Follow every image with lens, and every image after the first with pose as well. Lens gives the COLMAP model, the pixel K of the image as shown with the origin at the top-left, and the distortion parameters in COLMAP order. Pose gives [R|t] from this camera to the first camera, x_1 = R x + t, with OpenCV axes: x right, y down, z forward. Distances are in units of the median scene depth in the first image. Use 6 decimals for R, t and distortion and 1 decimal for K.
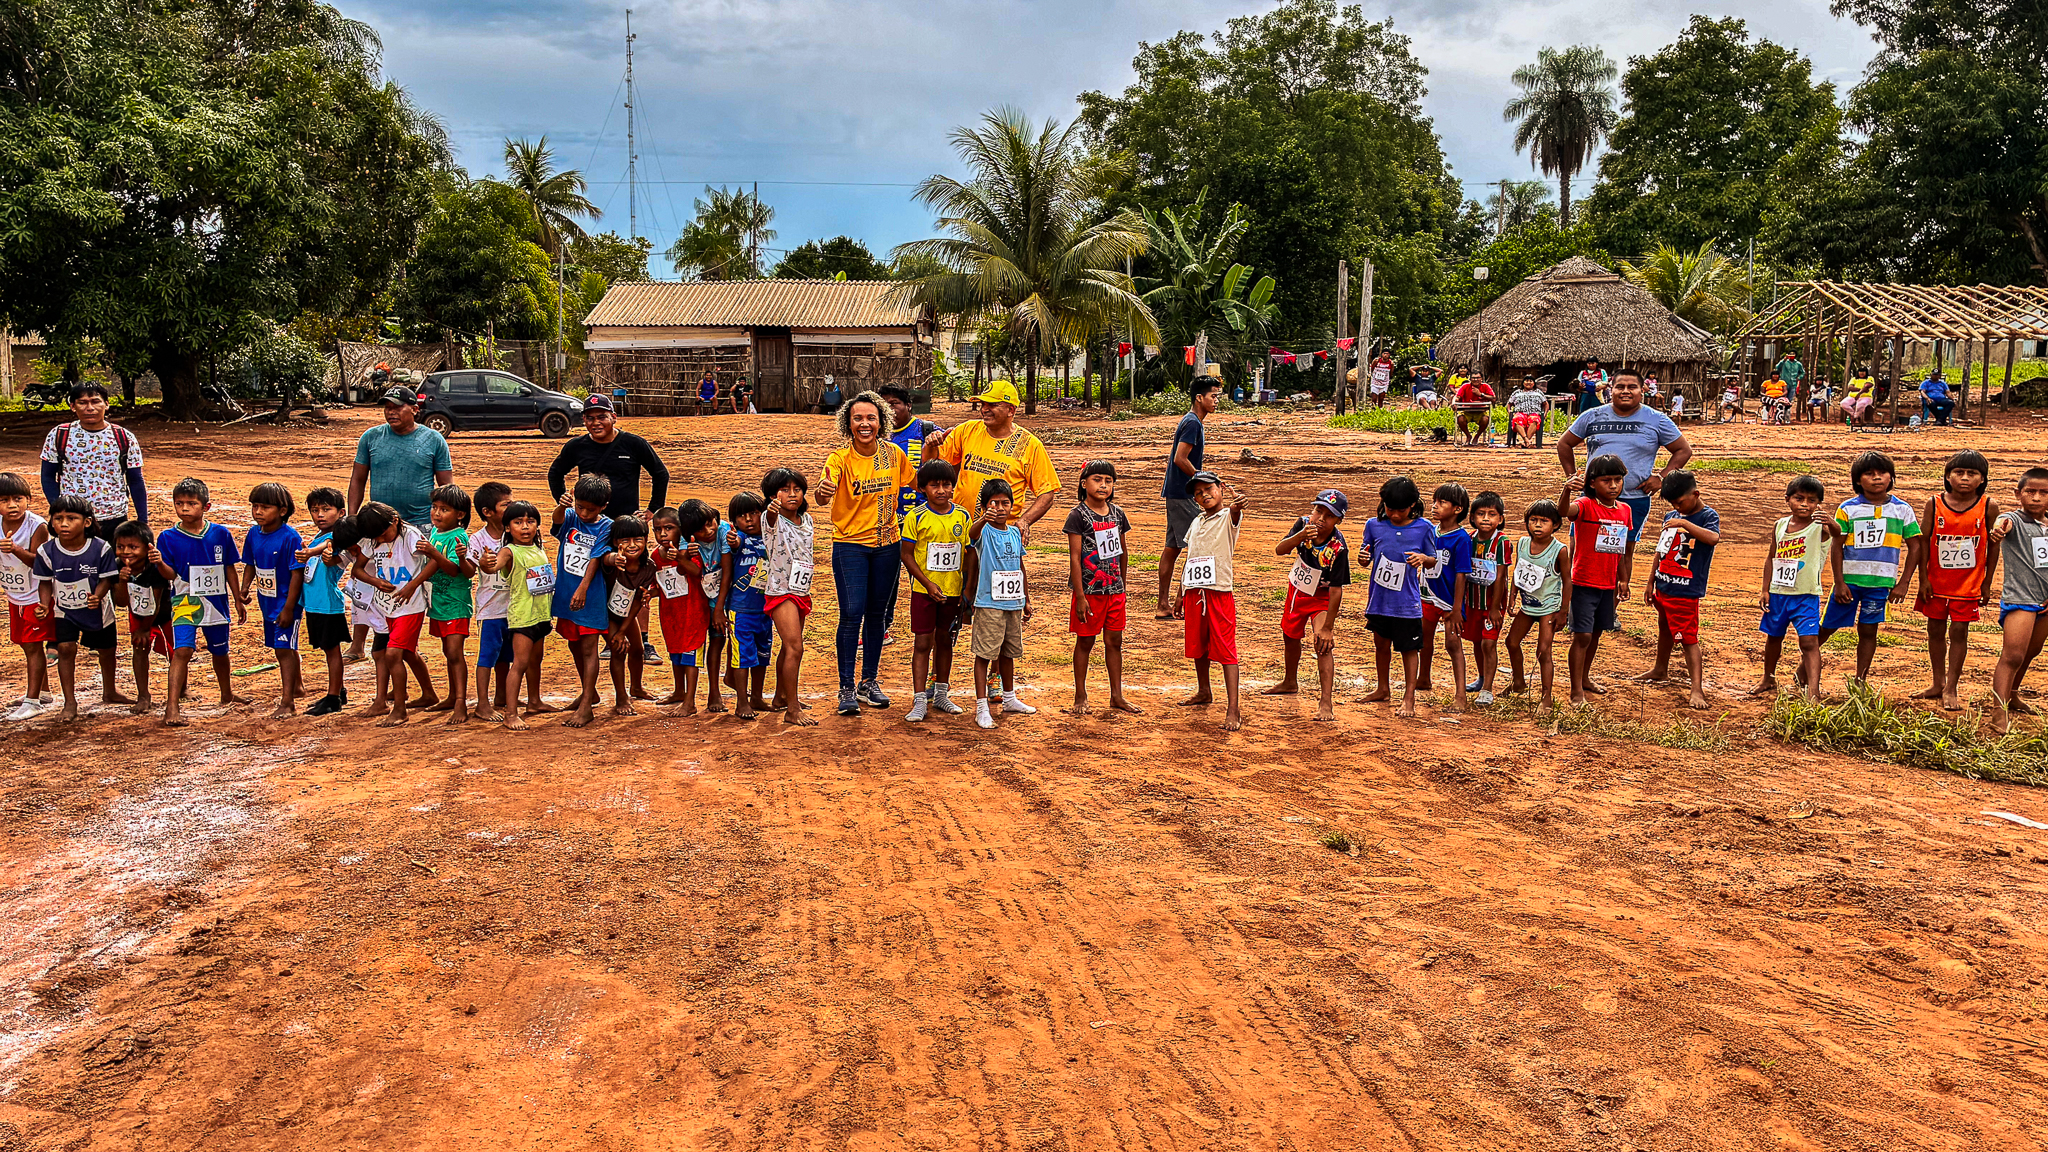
lens RADIAL K [[1492.2, 0, 1007.3], [0, 1492.2, 577.9], [0, 0, 1]] dist [0.026240, -0.036448]
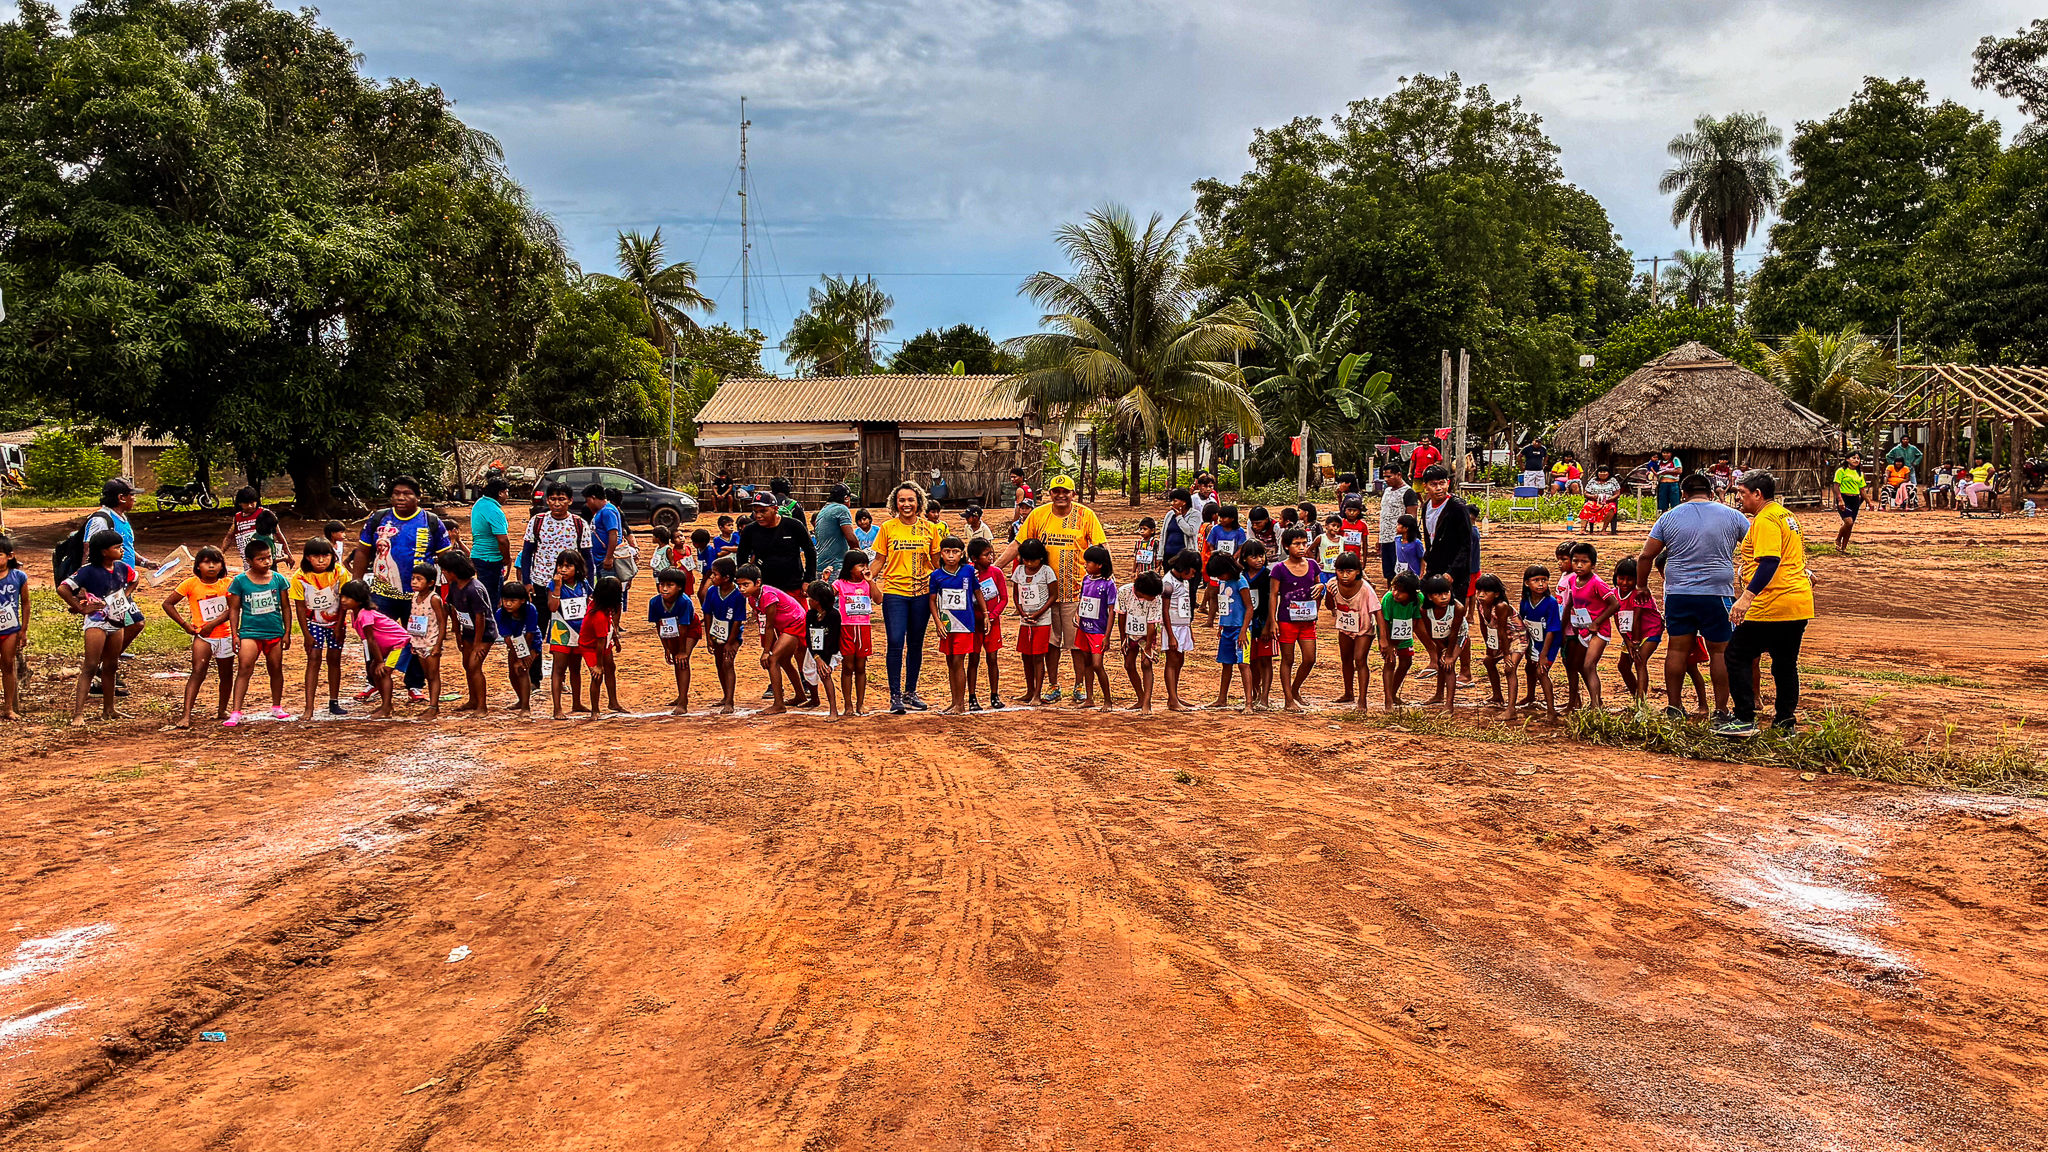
lens RADIAL K [[1666.9, 0, 1027.8], [0, 1666.9, 575.5], [0, 0, 1]] dist [0.028164, -0.043059]
pose [[0.997100, -0.004308, -0.075987, 0.028179], [-0.001002, 0.997567, -0.069702, 0.013156], [0.076102, 0.069576, 0.994670, -0.102057]]
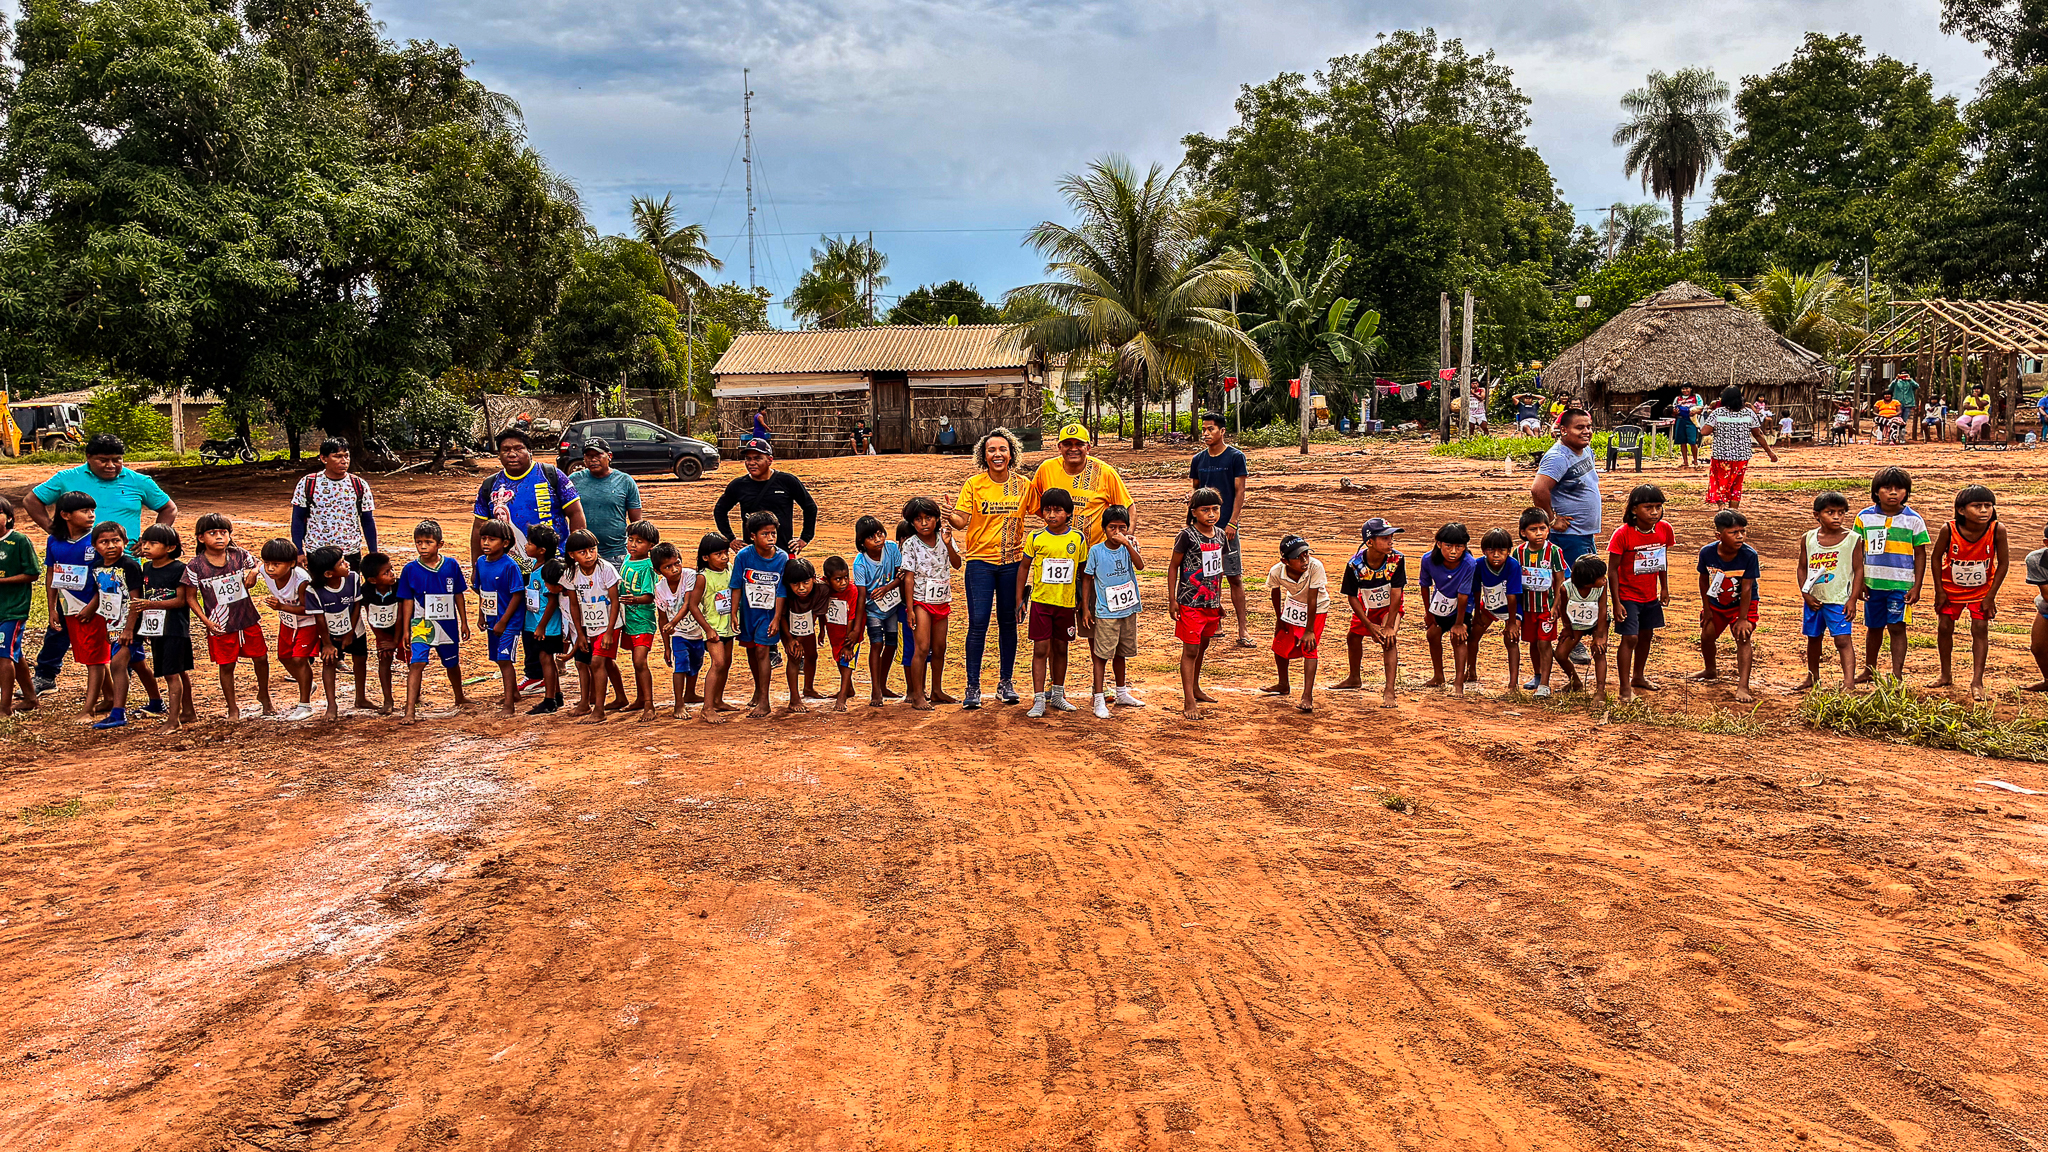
lens RADIAL K [[1492.2, 0, 1007.3], [0, 1492.2, 577.9], [0, 0, 1]] dist [0.026240, -0.036448]
pose [[0.997097, -0.013974, -0.074848, 0.000744], [0.012149, 0.999619, -0.024784, 0.003456], [0.075166, 0.023803, 0.996887, -0.030908]]
